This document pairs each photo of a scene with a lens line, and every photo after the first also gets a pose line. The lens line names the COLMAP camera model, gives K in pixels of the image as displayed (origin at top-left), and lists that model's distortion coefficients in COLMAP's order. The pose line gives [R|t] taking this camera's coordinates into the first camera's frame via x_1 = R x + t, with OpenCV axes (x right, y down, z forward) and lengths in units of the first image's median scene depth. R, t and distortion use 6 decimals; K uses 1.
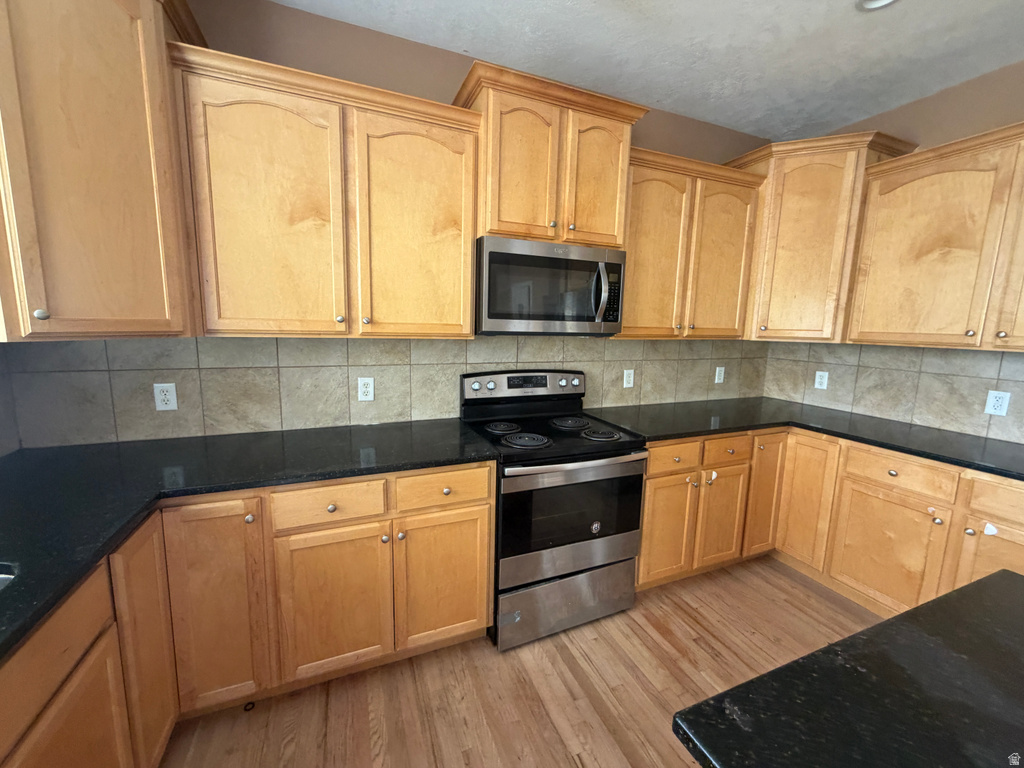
lens RADIAL K [[412.1, 0, 512.0], [0, 412.1, 384.0], [0, 0, 1]] dist [-0.000295, -0.000076]
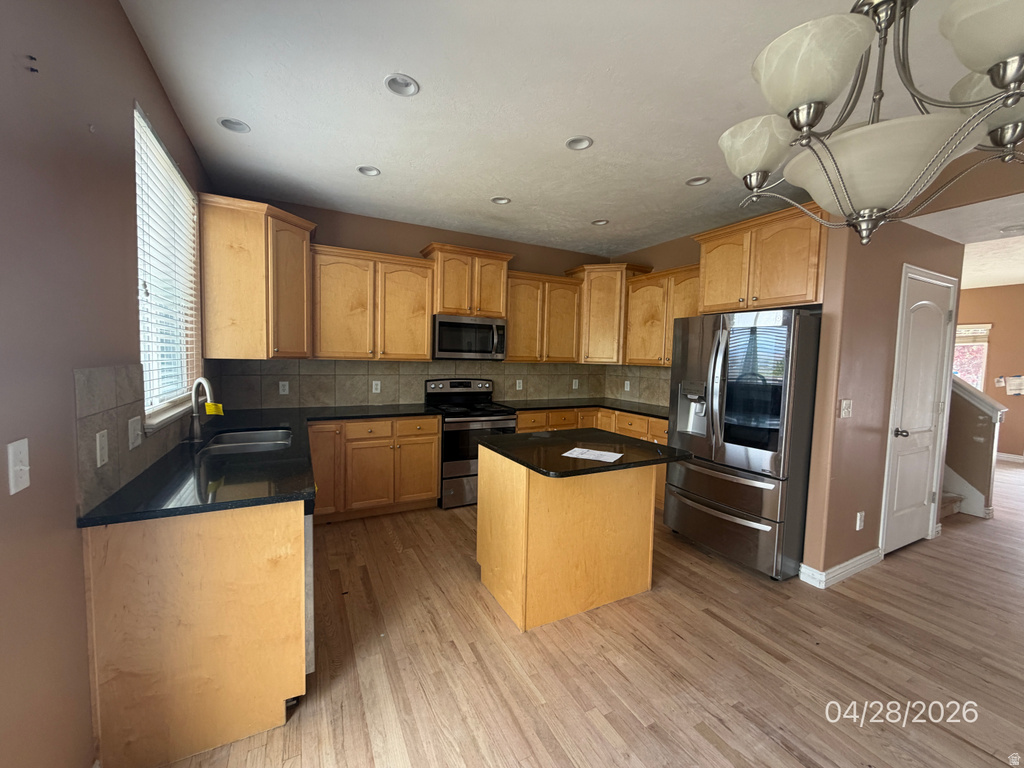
lens RADIAL K [[412.1, 0, 512.0], [0, 412.1, 384.0], [0, 0, 1]] dist [-0.000295, -0.000076]
pose [[0.996176, -0.005255, 0.087210, 0.120839], [0.012225, 0.996754, -0.079579, 0.163190], [-0.086509, 0.080341, 0.993006, -1.019386]]
